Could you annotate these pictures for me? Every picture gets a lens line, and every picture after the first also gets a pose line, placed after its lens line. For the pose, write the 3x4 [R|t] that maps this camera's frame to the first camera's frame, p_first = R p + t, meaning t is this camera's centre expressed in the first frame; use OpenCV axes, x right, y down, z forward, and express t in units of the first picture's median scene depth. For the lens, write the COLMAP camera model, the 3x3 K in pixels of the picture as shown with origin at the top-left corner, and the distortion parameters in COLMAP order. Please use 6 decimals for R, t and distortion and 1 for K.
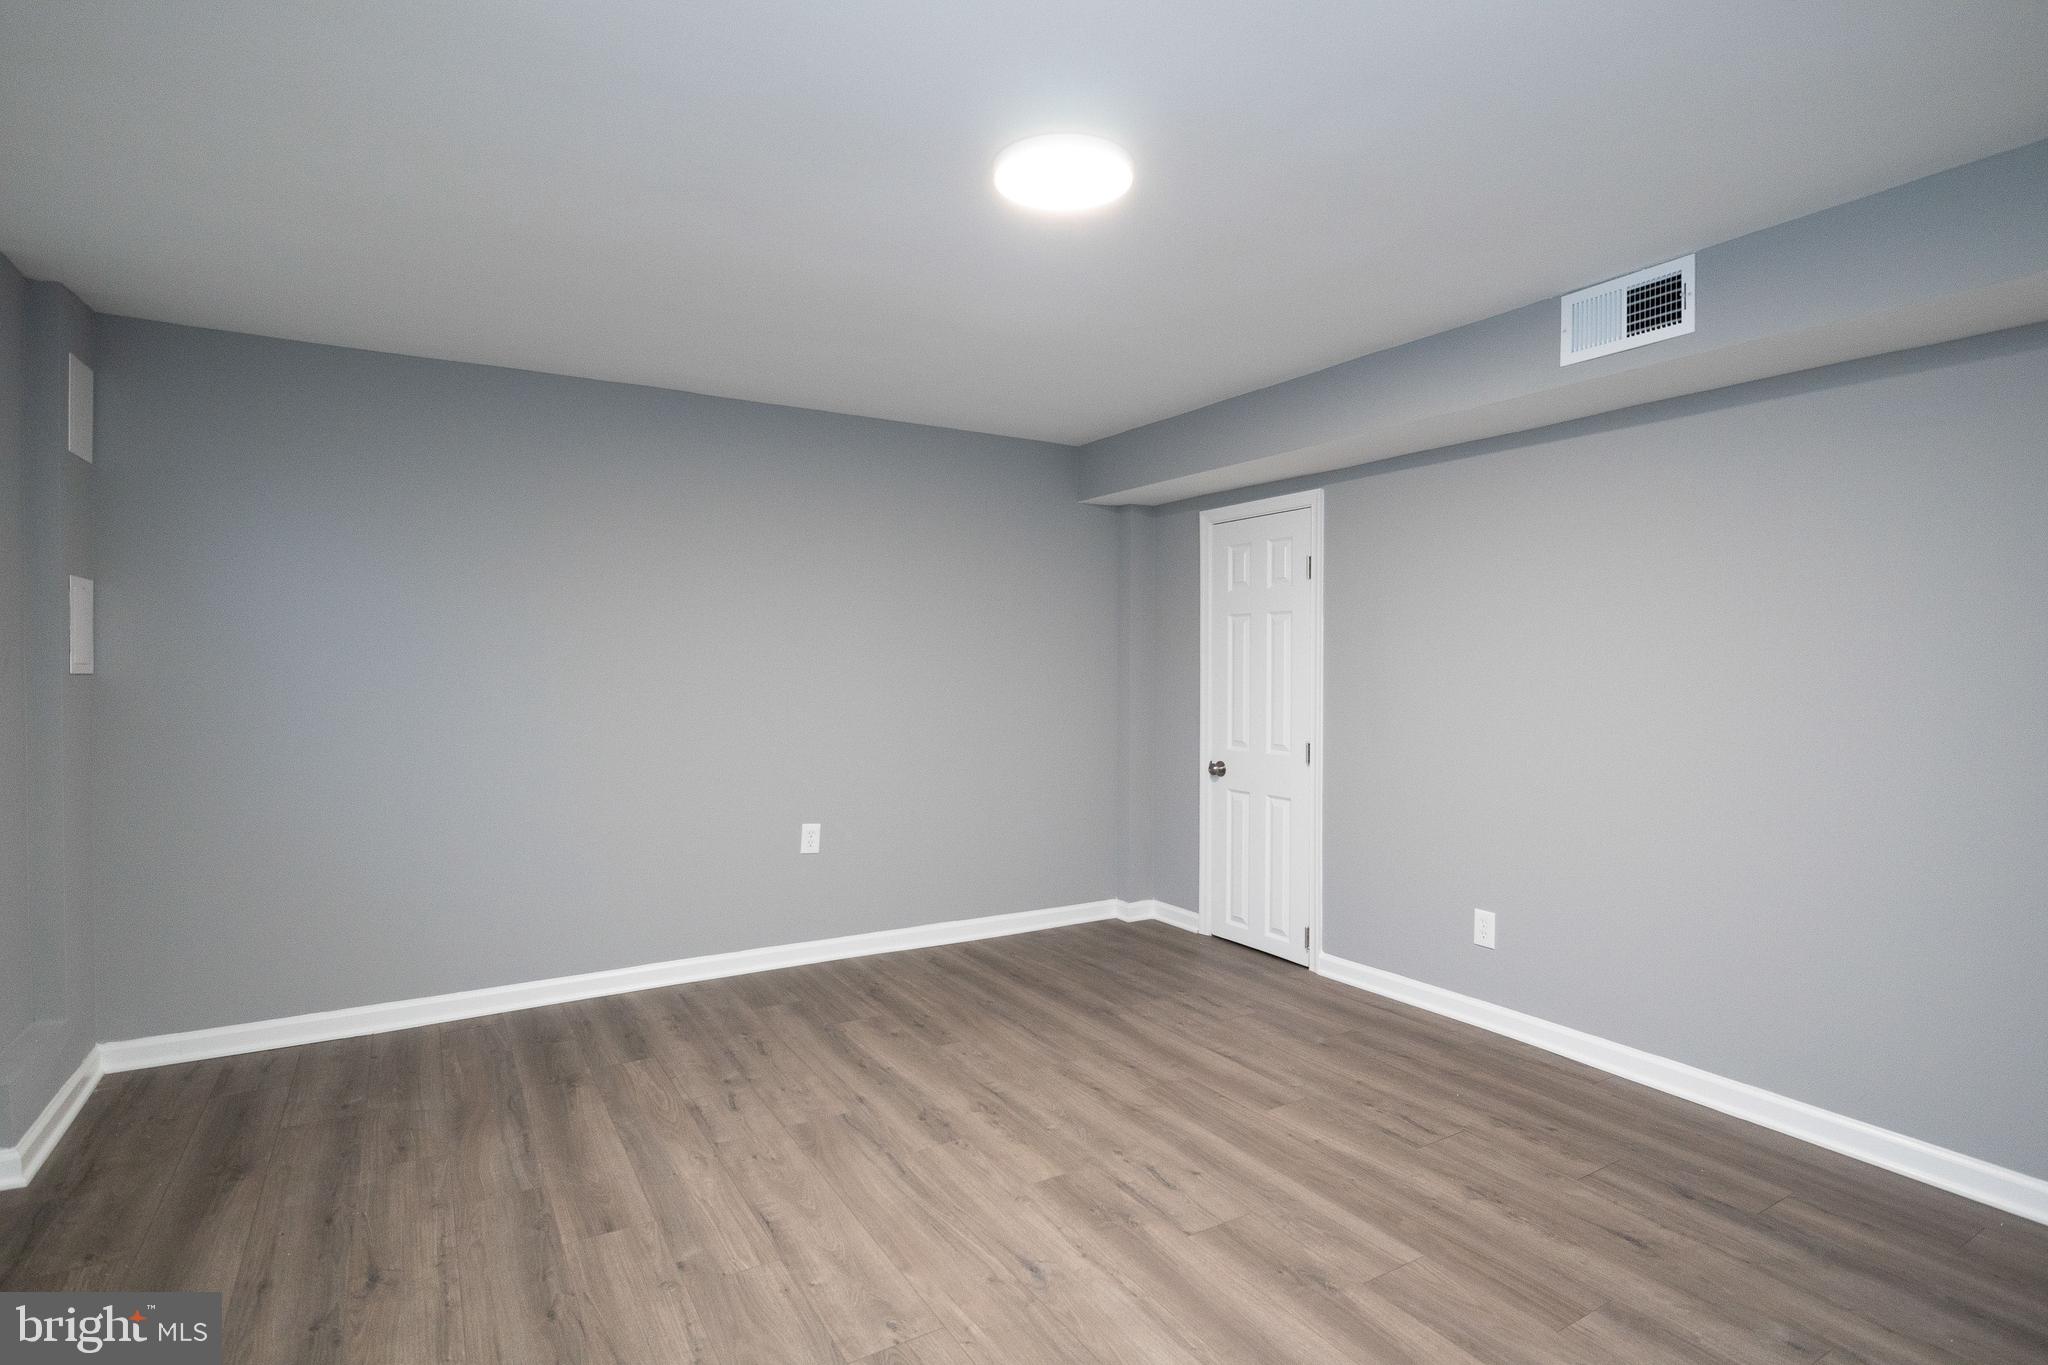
lens RADIAL K [[1016.7, 0, 1024.9], [0, 1016.7, 673.3], [0, 0, 1]] dist [-0.015304, -0.000647]
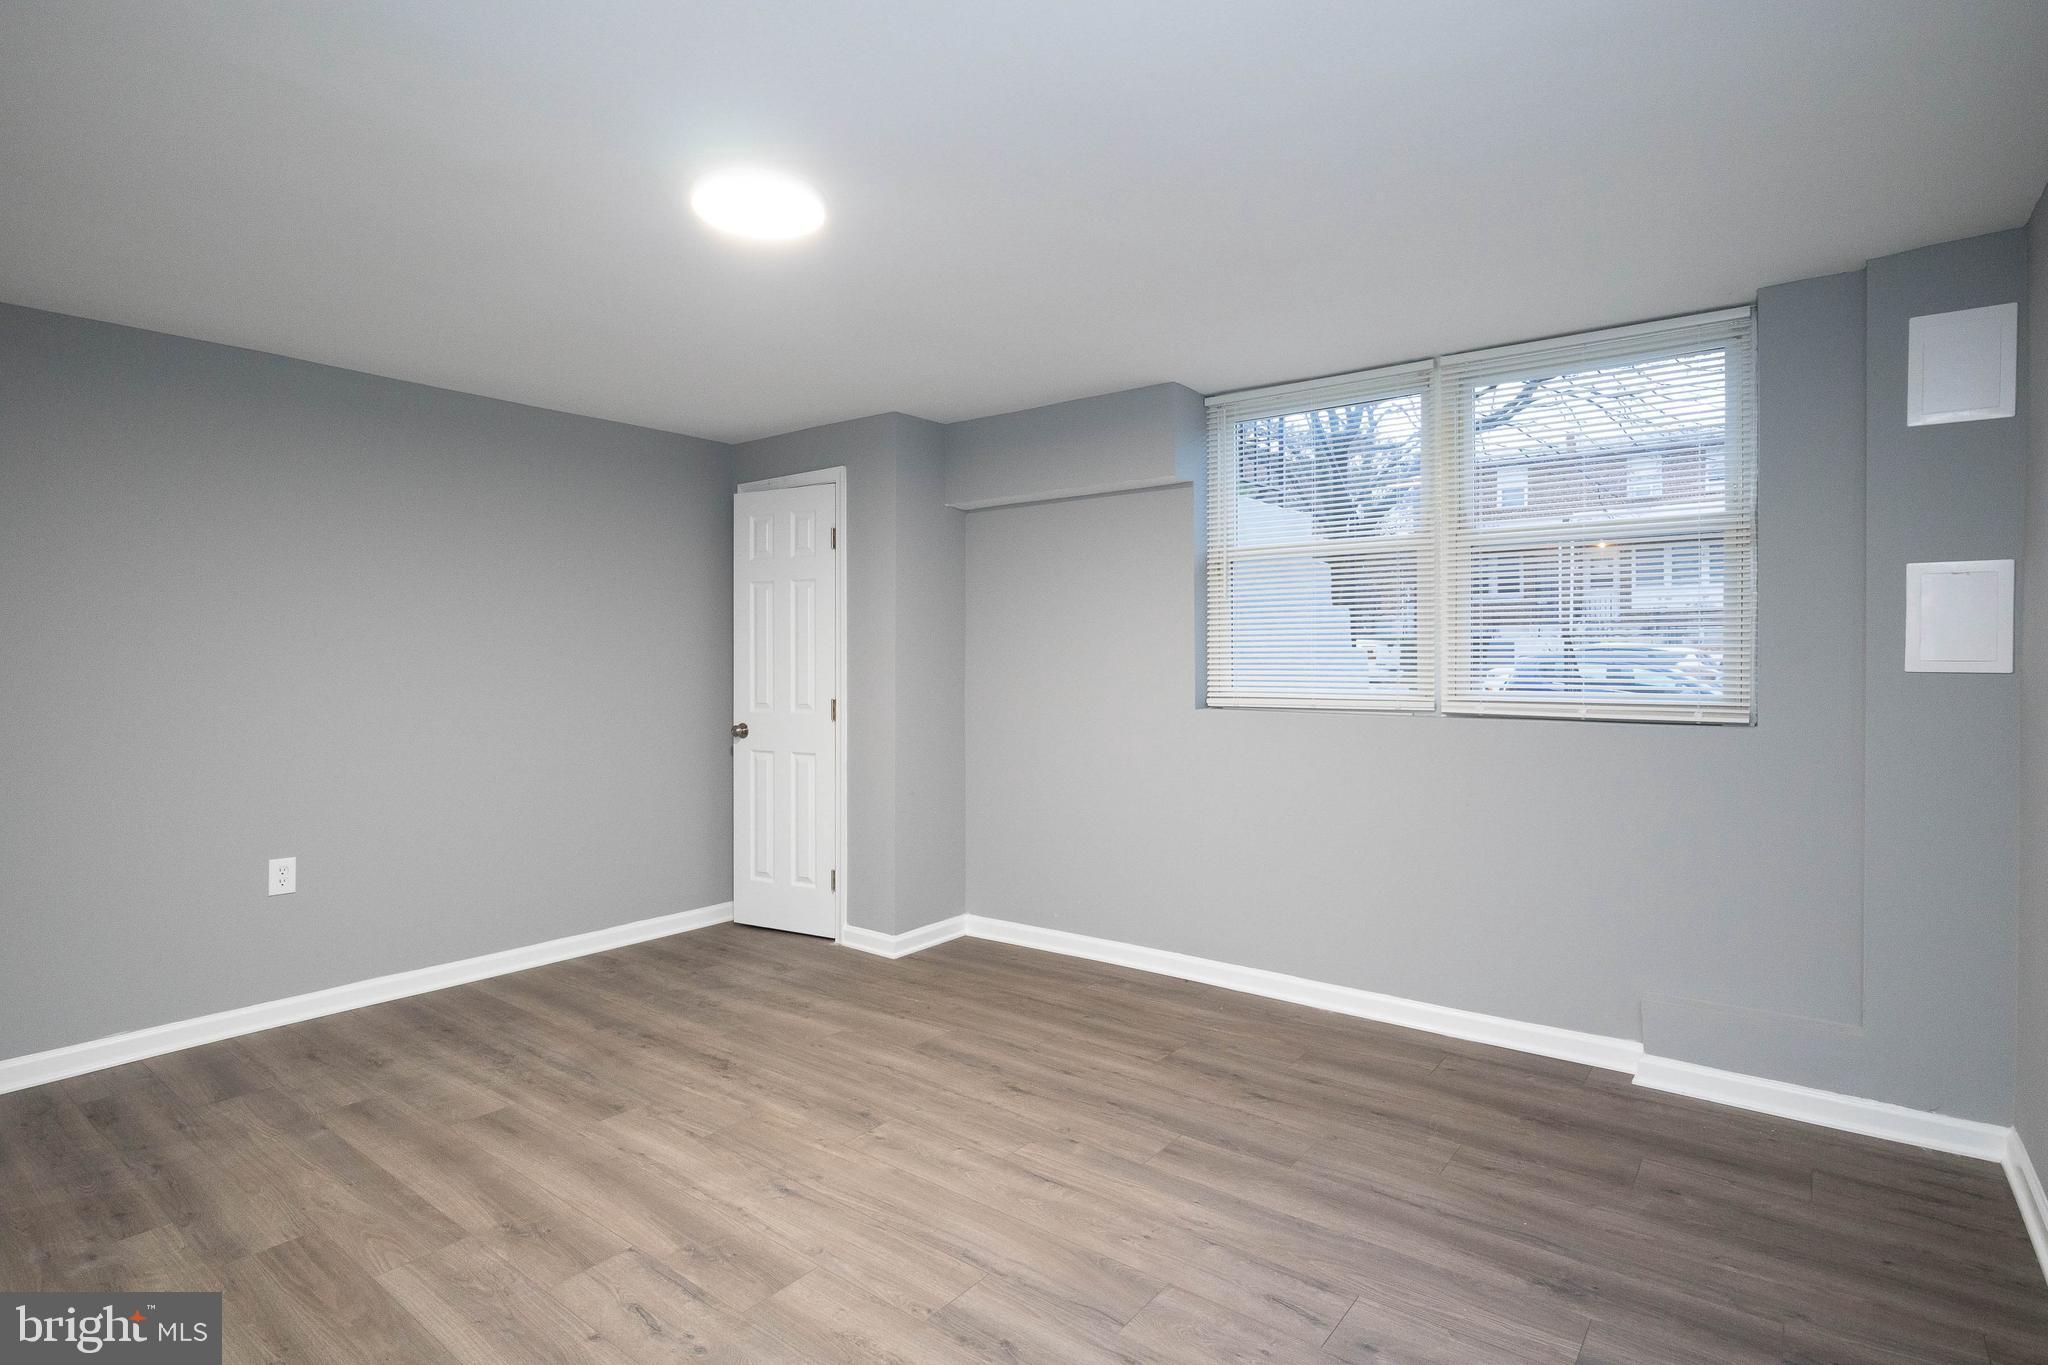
lens RADIAL K [[1016.7, 0, 1024.0], [0, 1016.7, 677.5], [0, 0, 1]] dist [-0.015304, -0.000647]
pose [[-0.933213, 0.005714, -0.359278, 0.145563], [-0.003529, 0.999680, 0.025068, -0.015576], [0.359306, 0.024661, -0.932894, 1.910702]]
